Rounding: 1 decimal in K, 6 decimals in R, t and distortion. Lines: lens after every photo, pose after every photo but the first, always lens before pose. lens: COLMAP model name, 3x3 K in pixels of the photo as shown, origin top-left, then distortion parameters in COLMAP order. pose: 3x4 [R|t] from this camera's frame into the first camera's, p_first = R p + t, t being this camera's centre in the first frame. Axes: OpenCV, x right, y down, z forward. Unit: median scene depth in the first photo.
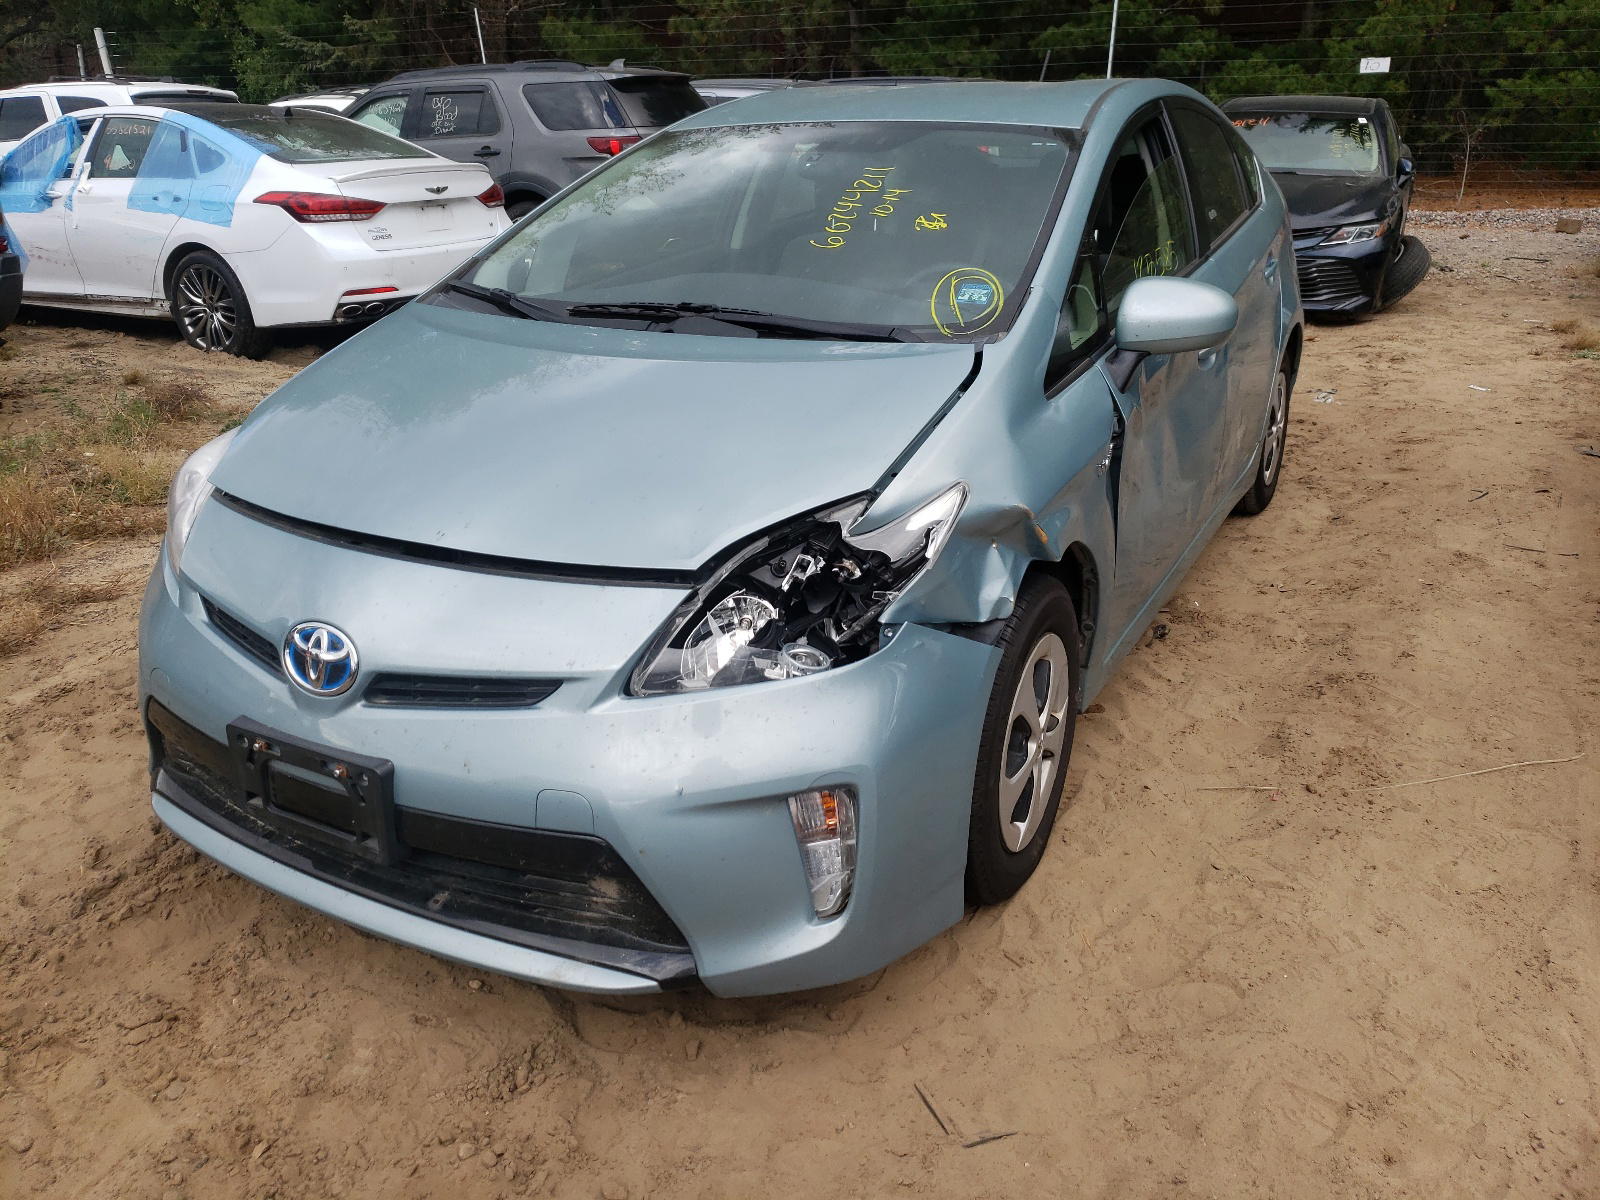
lens RADIAL K [[1213.5, 0, 804.9], [0, 1213.5, 593.9], [0, 0, 1]] dist [0.006170, -0.016193]
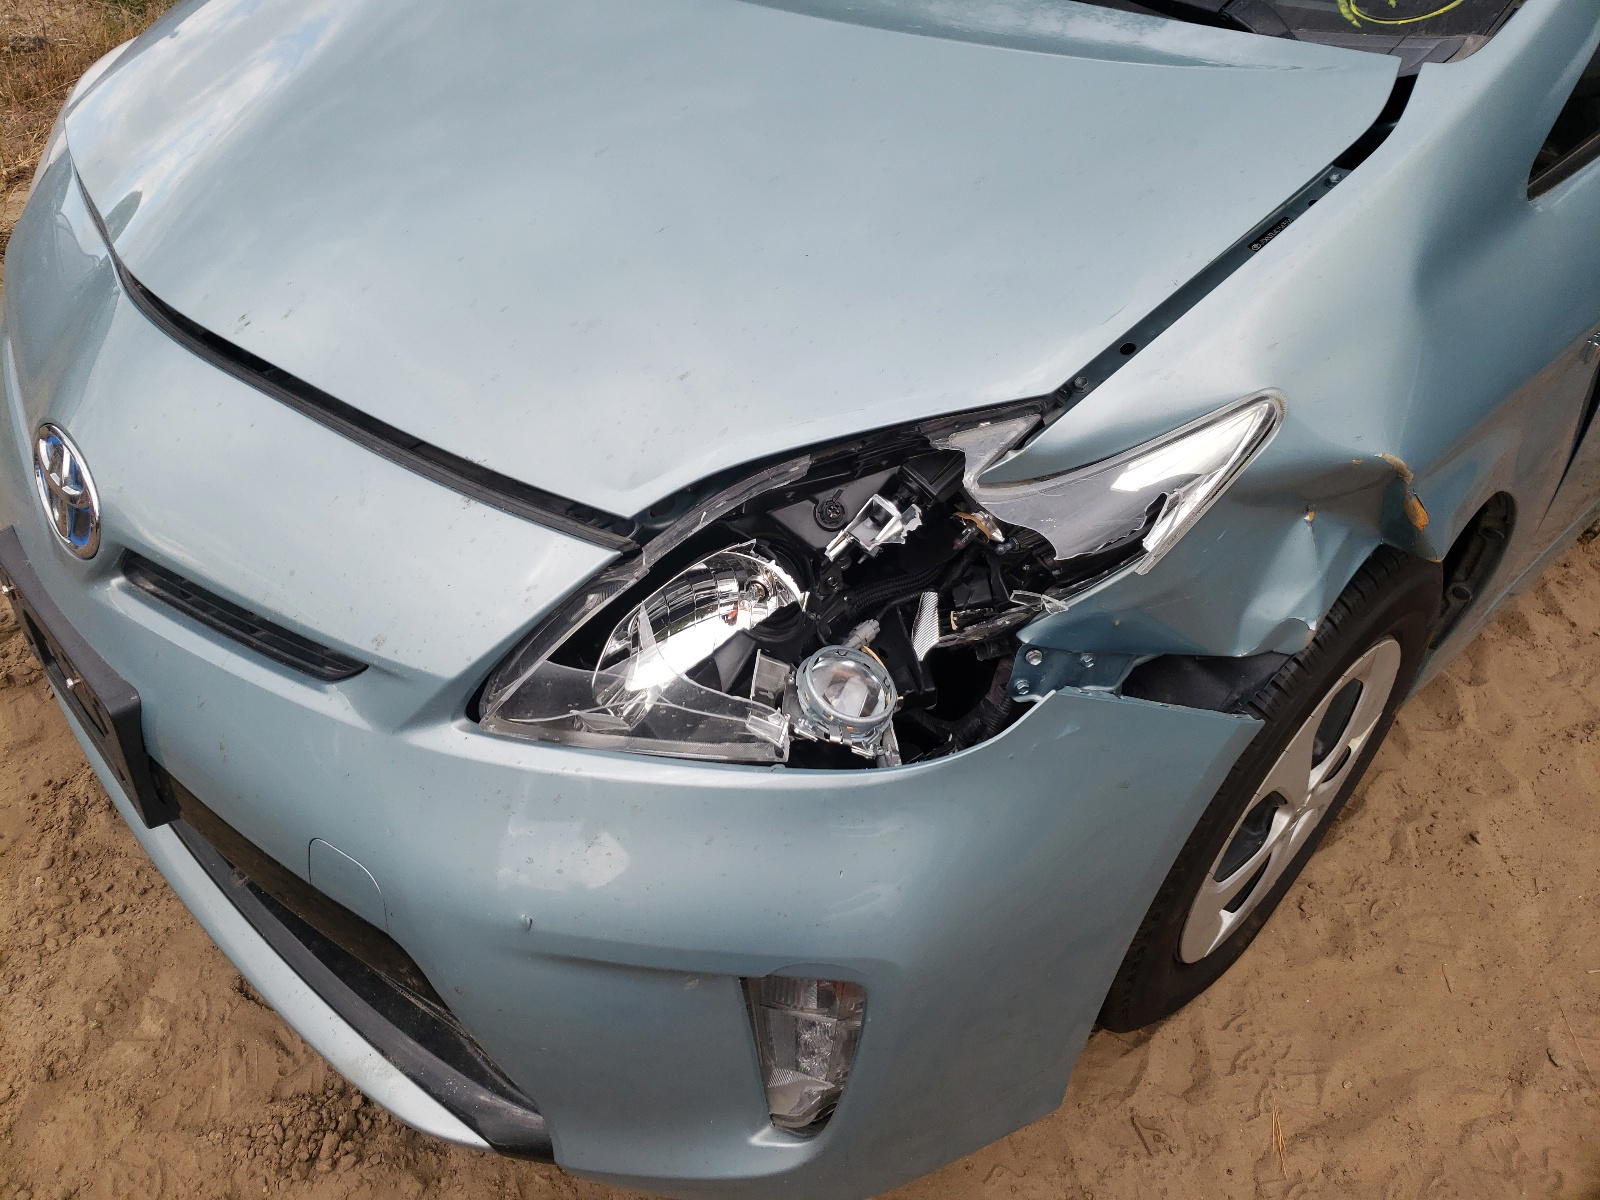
lens RADIAL K [[1213.5, 0, 748.1], [0, 1213.5, 563.6], [0, 0, 1]] dist [0.006170, -0.016193]
pose [[0.941876, 0.237352, -0.237768, 0.069421], [-0.154278, 0.934263, 0.321482, -0.153482], [0.298443, -0.266114, 0.916578, 0.515791]]
